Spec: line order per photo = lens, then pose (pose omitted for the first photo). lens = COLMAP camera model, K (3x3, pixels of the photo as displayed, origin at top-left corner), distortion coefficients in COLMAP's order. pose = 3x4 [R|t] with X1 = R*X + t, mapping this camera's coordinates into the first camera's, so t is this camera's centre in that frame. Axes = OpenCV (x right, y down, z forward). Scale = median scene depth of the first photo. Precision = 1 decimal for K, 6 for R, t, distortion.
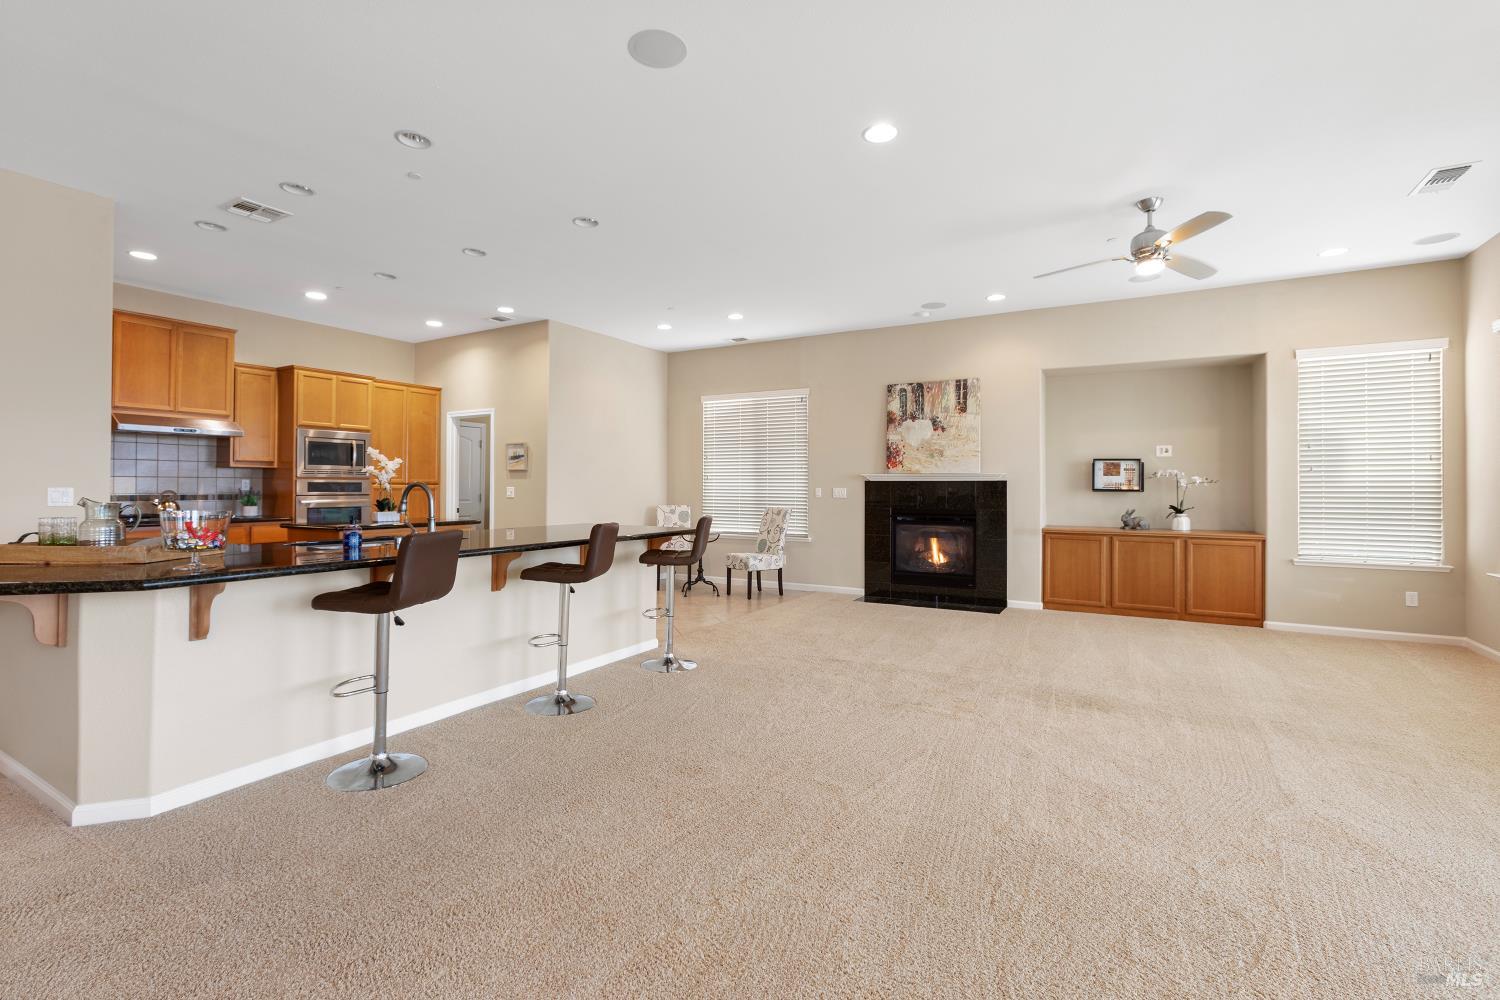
lens RADIAL K [[684.3, 0, 742.3], [0, 684.3, 479.8], [0, 0, 1]] dist [-0.026120, 0.013757]
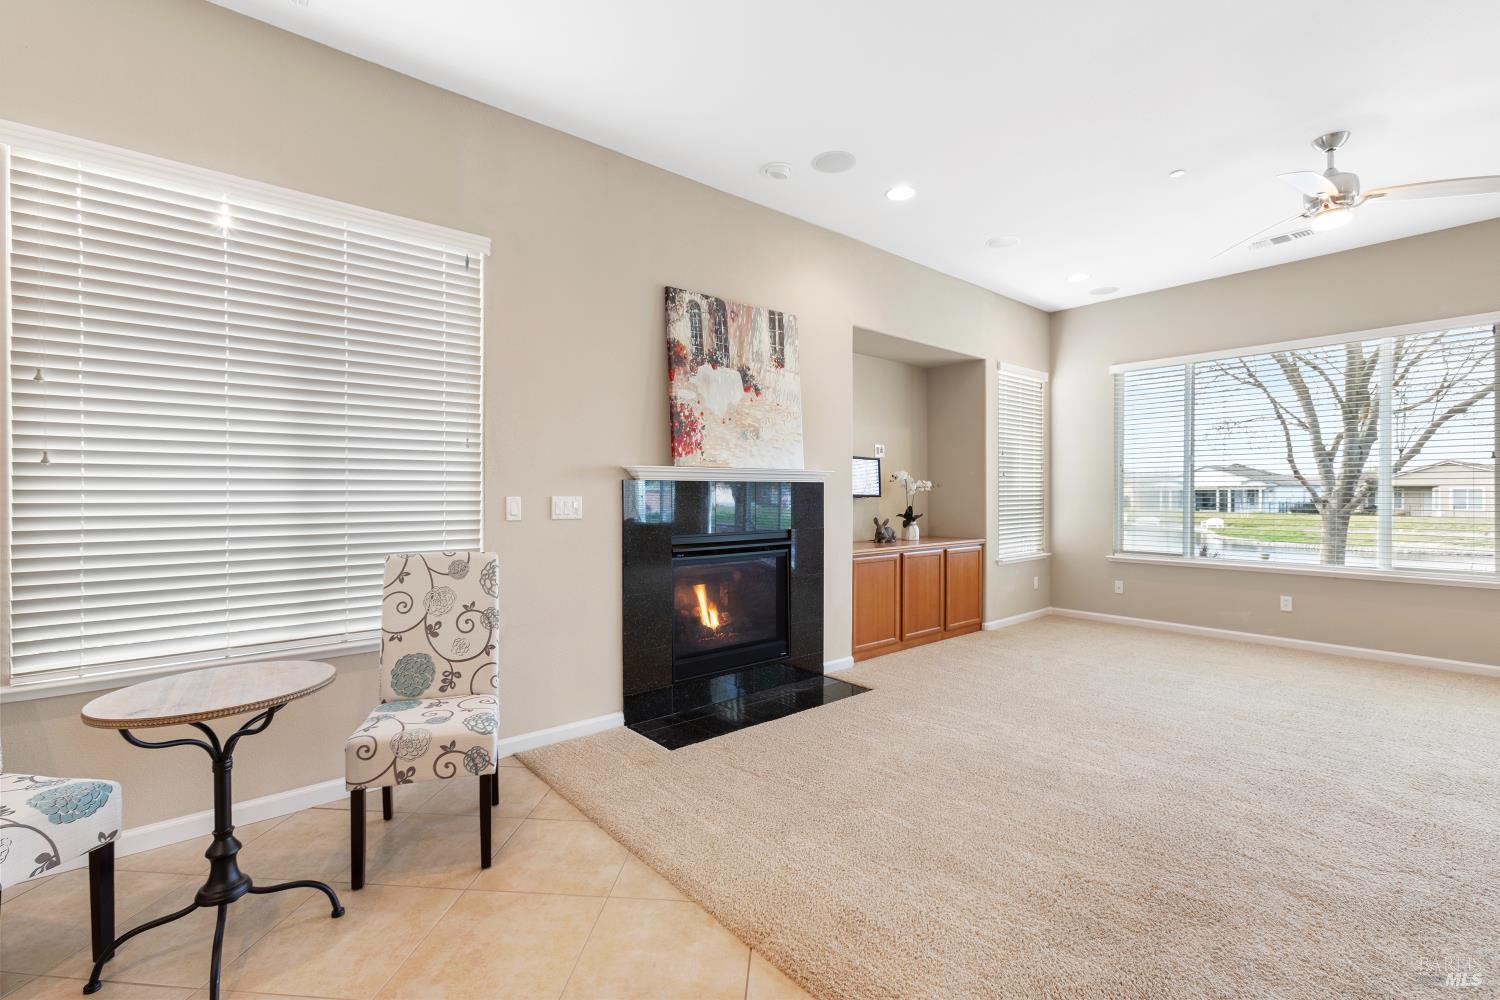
lens RADIAL K [[684.3, 0, 742.3], [0, 684.3, 479.8], [0, 0, 1]] dist [-0.026120, 0.013757]
pose [[0.317071, 0.011351, 0.948334, -0.244182], [-0.009990, 0.999913, -0.008628, 0.005142], [-0.948349, -0.006738, 0.317157, 0.811204]]
